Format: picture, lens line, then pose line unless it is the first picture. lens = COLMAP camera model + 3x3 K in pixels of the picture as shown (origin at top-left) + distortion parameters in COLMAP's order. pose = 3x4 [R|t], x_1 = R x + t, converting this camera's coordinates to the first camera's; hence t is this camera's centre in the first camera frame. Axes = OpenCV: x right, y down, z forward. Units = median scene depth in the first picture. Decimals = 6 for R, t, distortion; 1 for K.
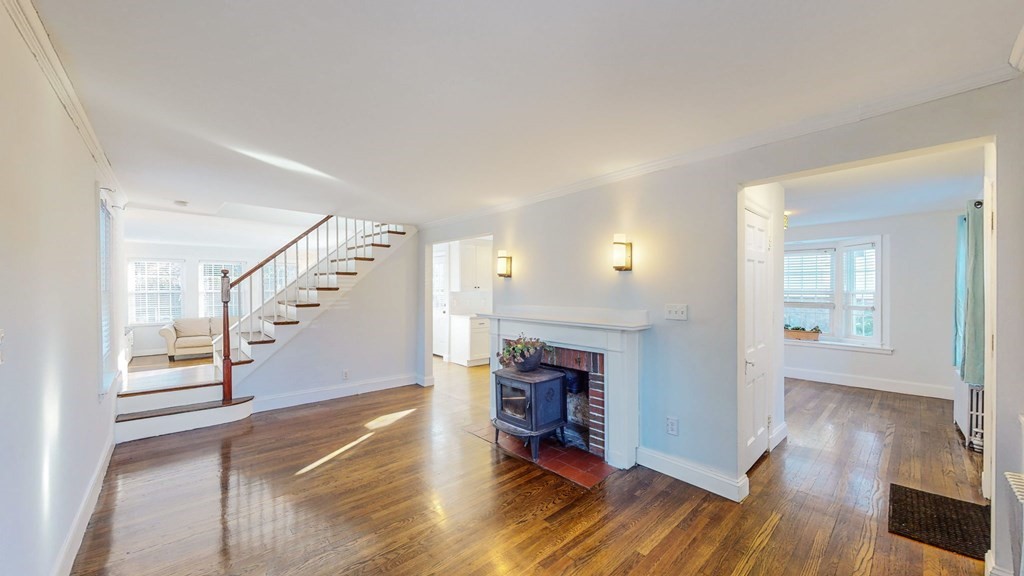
lens RADIAL K [[373.5, 0, 512.2], [0, 373.5, 290.8], [0, 0, 1]] dist [-0.002076, -0.000095]
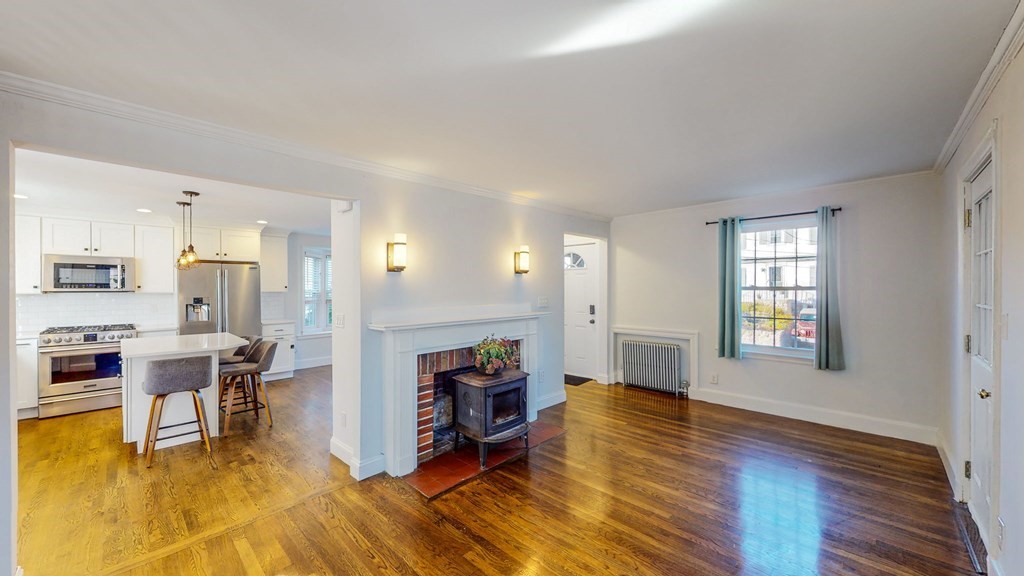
lens RADIAL K [[373.5, 0, 512.2], [0, 373.5, 290.8], [0, 0, 1]] dist [-0.002076, -0.000095]
pose [[-0.075252, -0.002477, 0.997161, -0.929143], [-0.001276, 0.999996, 0.002388, 0.002241], [-0.997164, -0.001093, -0.075255, 1.040185]]
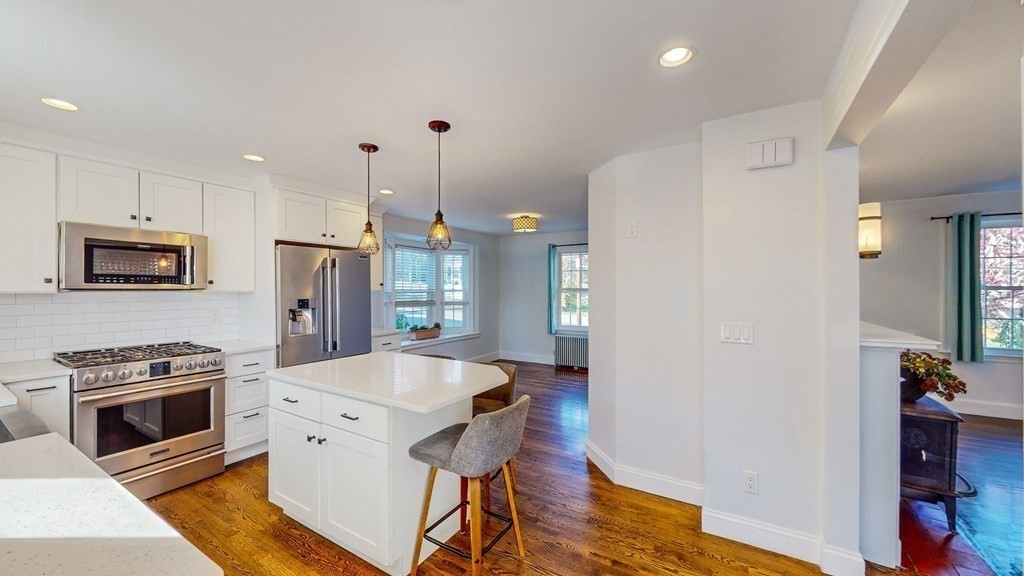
lens RADIAL K [[373.5, 0, 512.2], [0, 373.5, 290.8], [0, 0, 1]] dist [-0.002076, -0.000095]
pose [[-0.284260, 0.000476, 0.958747, -0.441706], [-0.003028, 0.999994, -0.001395, 0.012202], [-0.958743, -0.003300, -0.284257, 1.954786]]
